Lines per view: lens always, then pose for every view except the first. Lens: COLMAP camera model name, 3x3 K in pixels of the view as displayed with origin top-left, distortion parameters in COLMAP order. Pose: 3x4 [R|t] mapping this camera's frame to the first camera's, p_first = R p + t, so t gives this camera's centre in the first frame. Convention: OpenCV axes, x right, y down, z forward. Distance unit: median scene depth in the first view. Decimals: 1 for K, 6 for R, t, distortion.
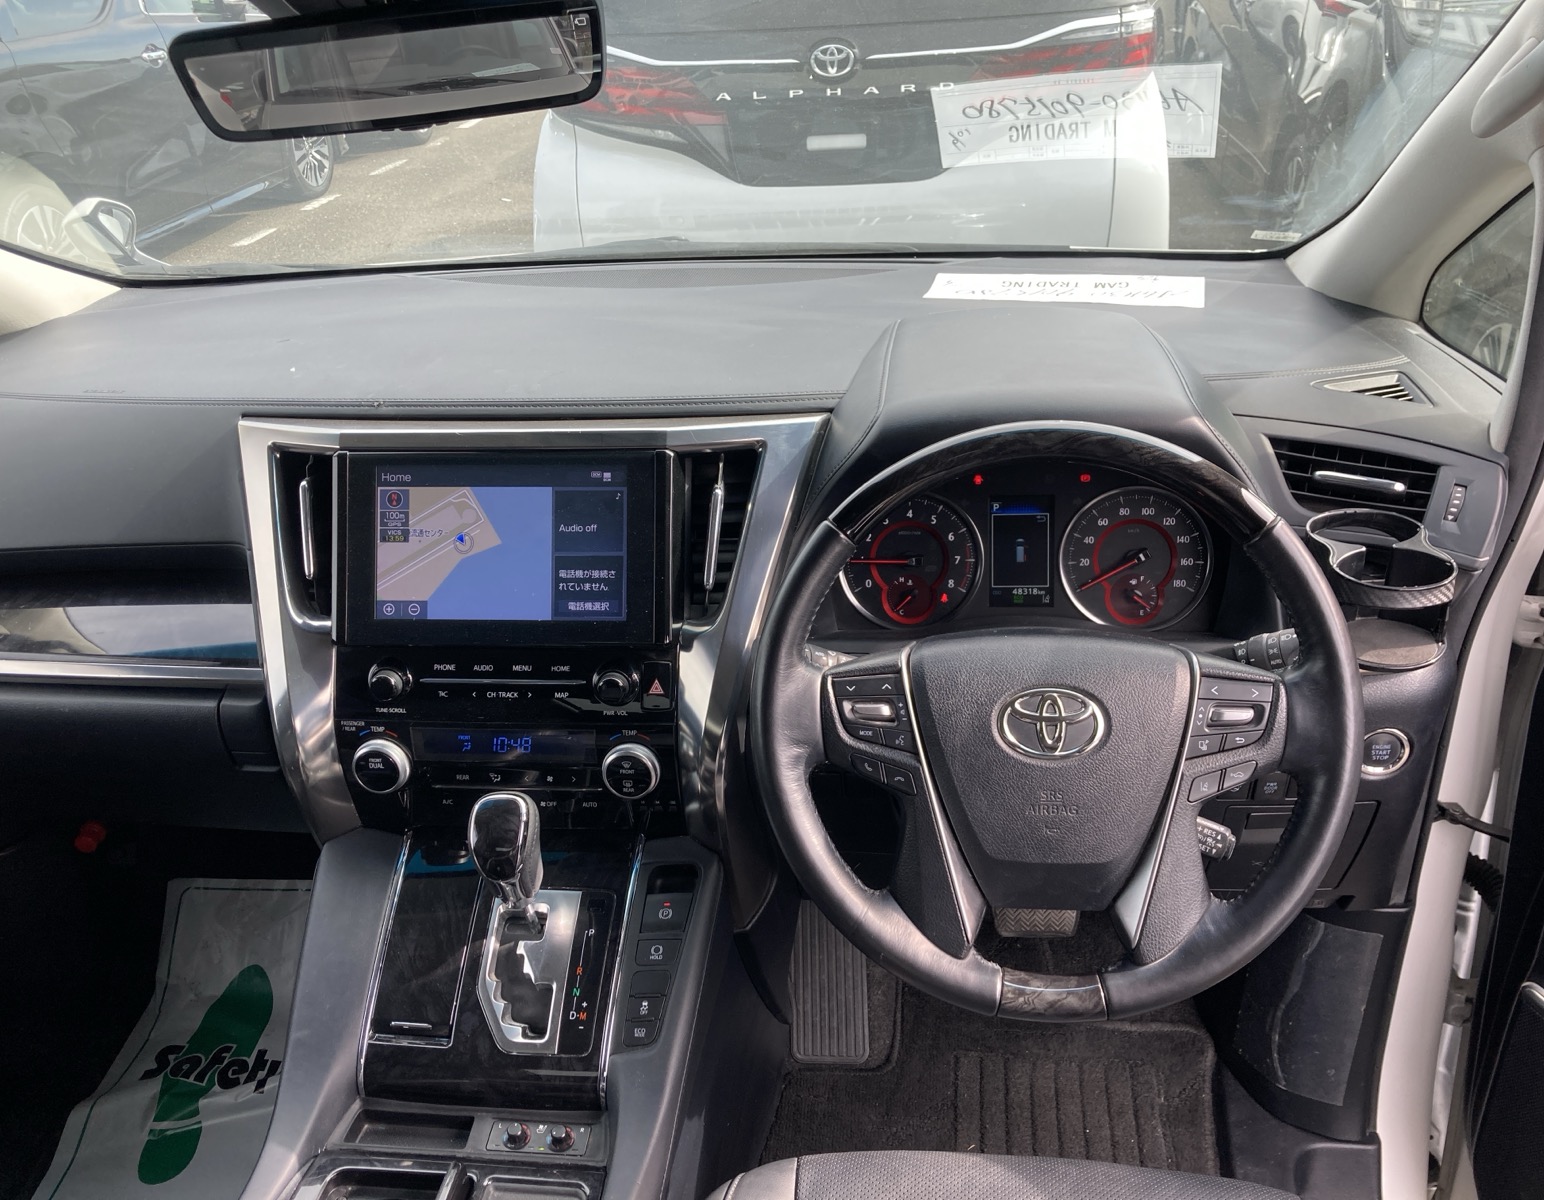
lens RADIAL K [[1340.1, 0, 776.6], [0, 1340.1, 584.4], [0, 0, 1]] dist [0.023233, 0.004333]
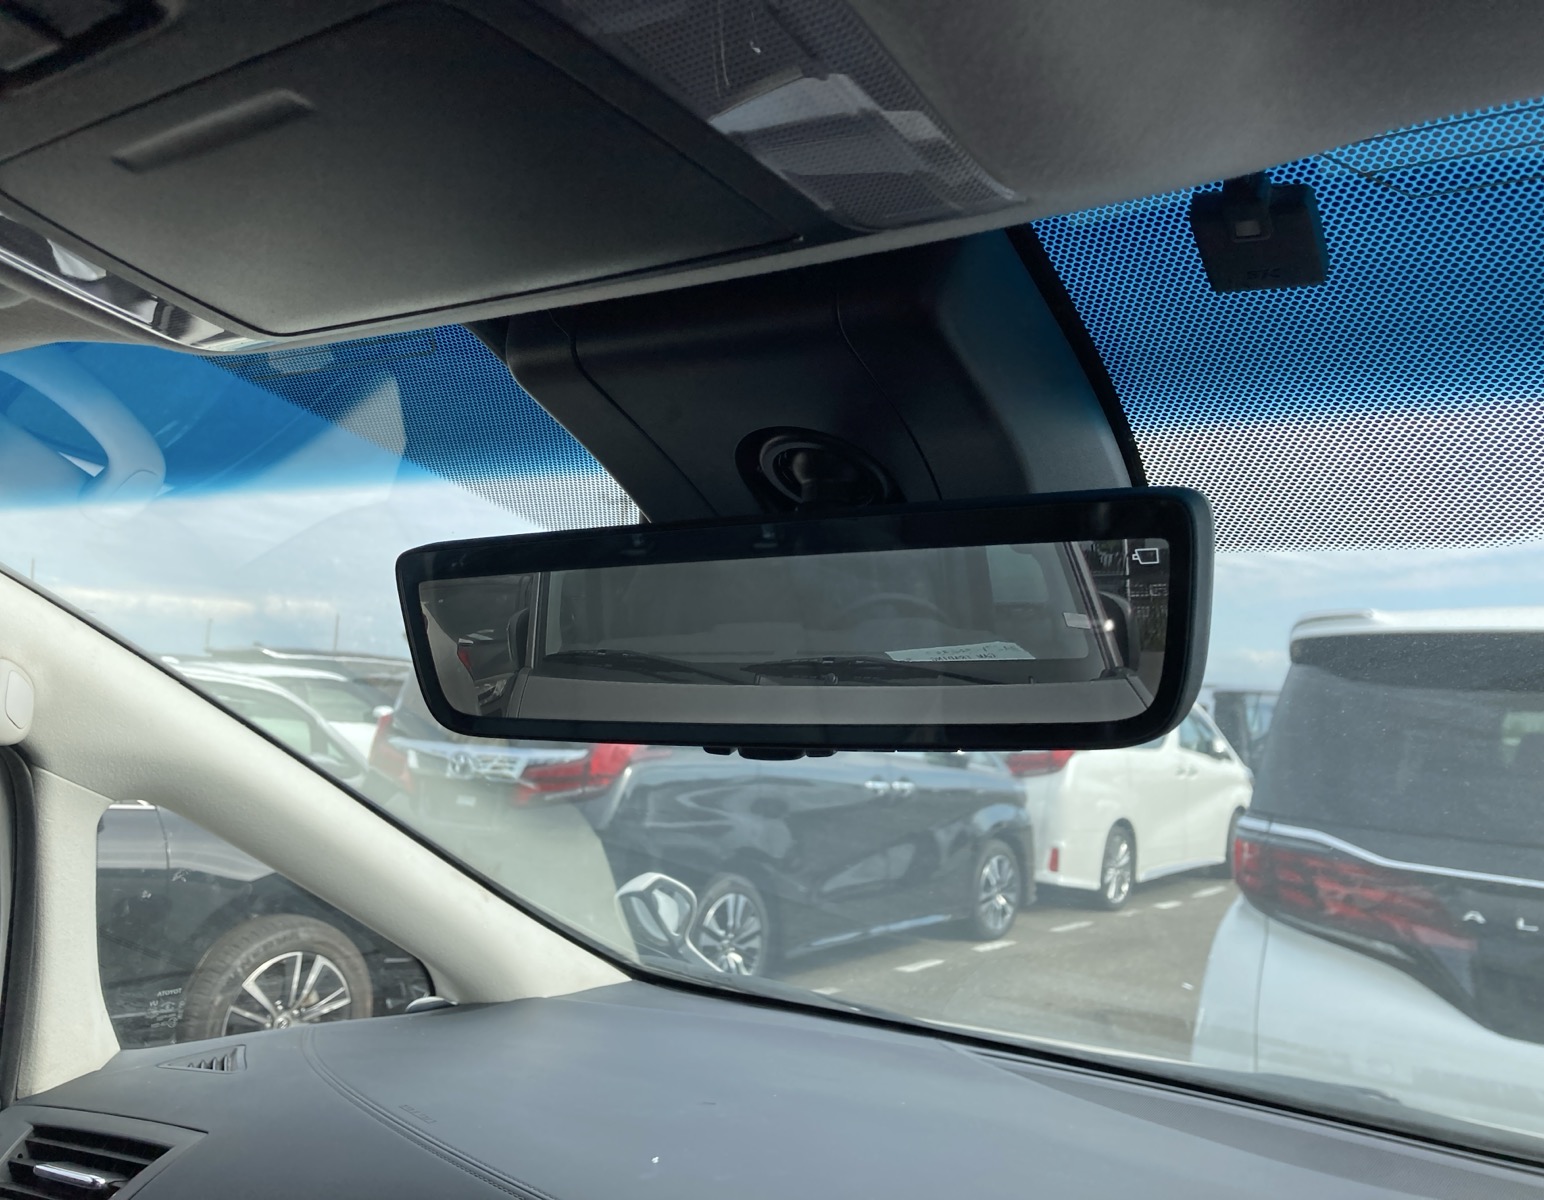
lens RADIAL K [[1340.1, 0, 776.6], [0, 1340.1, 584.4], [0, 0, 1]] dist [0.023233, 0.004333]
pose [[0.862277, 0.070204, -0.501547, -0.021702], [-0.325297, 0.835810, -0.442270, -0.112275], [0.388149, 0.544512, 0.743537, 0.379766]]
